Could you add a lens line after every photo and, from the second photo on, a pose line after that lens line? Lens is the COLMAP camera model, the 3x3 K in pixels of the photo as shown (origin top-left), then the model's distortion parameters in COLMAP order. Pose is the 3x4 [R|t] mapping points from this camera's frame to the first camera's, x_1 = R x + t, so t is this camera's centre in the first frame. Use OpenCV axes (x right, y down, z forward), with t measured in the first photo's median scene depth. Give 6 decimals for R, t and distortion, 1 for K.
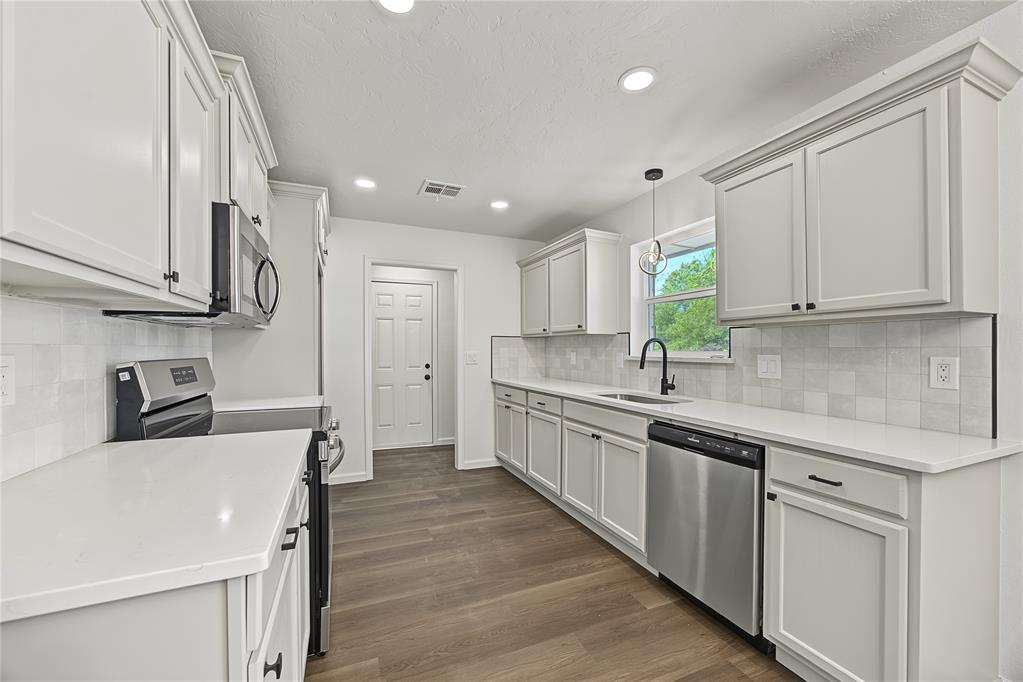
lens RADIAL K [[401.4, 0, 512.1], [0, 401.4, 351.6], [0, 0, 1]] dist [-0.026568, 0.010127]
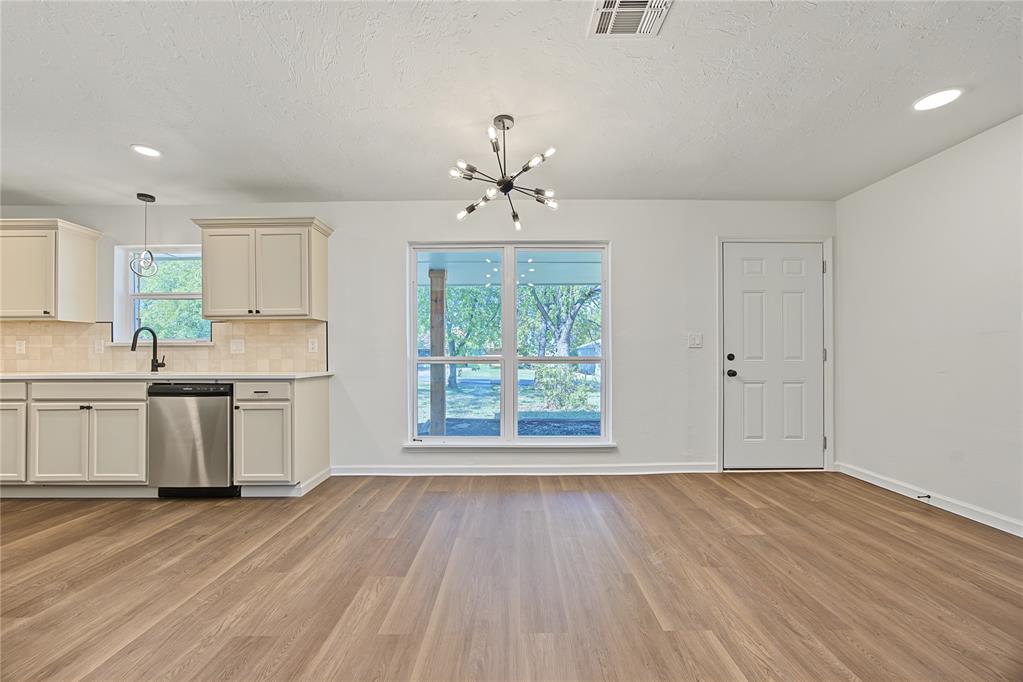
lens RADIAL K [[401.4, 0, 512.1], [0, 401.4, 351.6], [0, 0, 1]] dist [-0.026568, 0.010127]
pose [[0.400461, 0.003330, 0.916308, -0.402024], [0.010058, 0.999917, -0.008030, 0.082359], [-0.916259, 0.012432, 0.400394, -0.695529]]
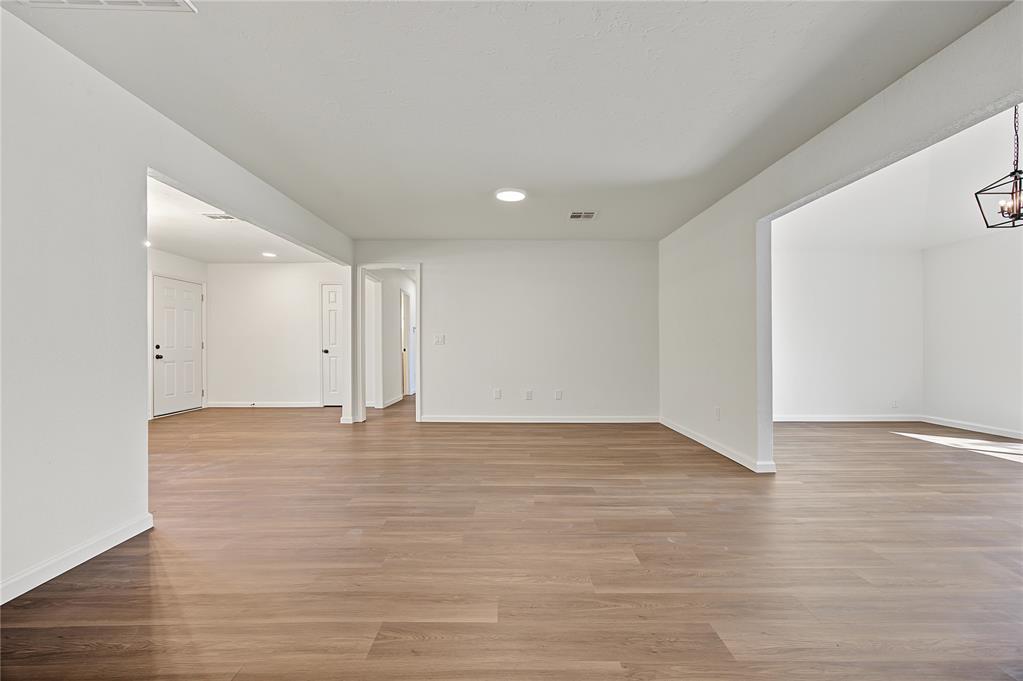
lens RADIAL K [[400.7, 0, 512.2], [0, 400.7, 344.6], [0, 0, 1]] dist [-0.027127, 0.008929]
pose [[-0.919952, 0.003849, 0.392013, -1.743135], [0.007642, 0.999938, 0.008116, 0.082444], [-0.391958, 0.010462, -0.919924, 0.625127]]
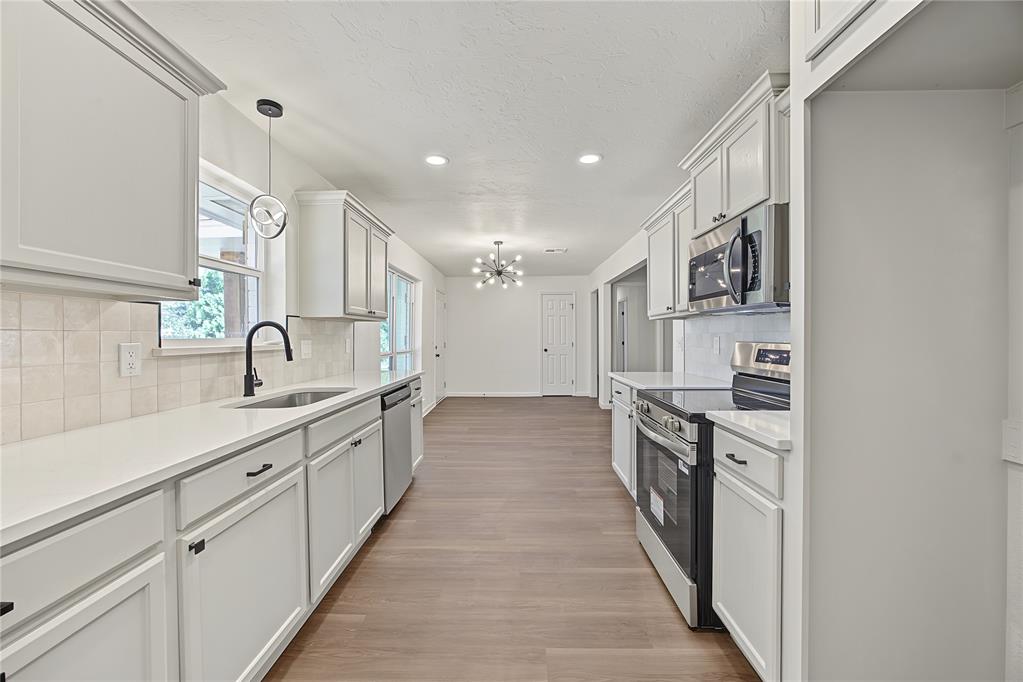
lens RADIAL K [[400.7, 0, 512.2], [0, 400.7, 345.1], [0, 0, 1]] dist [-0.027127, 0.008929]
pose [[-0.909515, -0.006561, 0.415620, -0.480606], [0.005780, 0.999579, 0.028429, -0.007934], [-0.415631, 0.028259, -0.909094, 1.869703]]
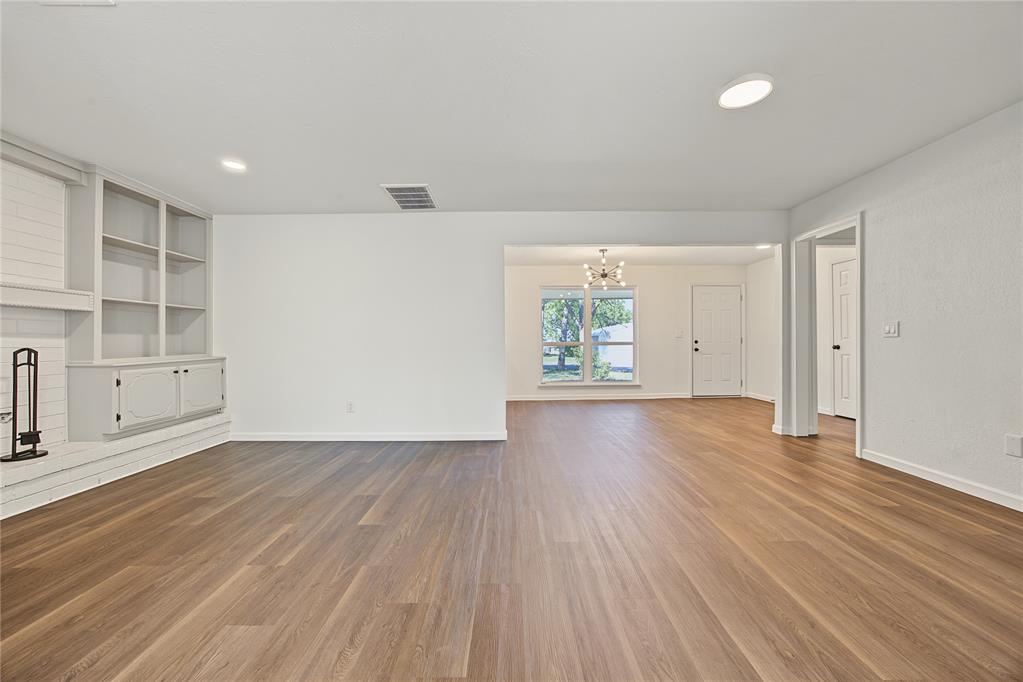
lens RADIAL K [[400.7, 0, 512.2], [0, 400.7, 345.1], [0, 0, 1]] dist [-0.027127, 0.008929]
pose [[0.394243, -0.006395, 0.918984, -2.234119], [0.013550, 0.999908, 0.001145, 0.104389], [-0.918906, 0.012001, 0.394293, -0.761872]]
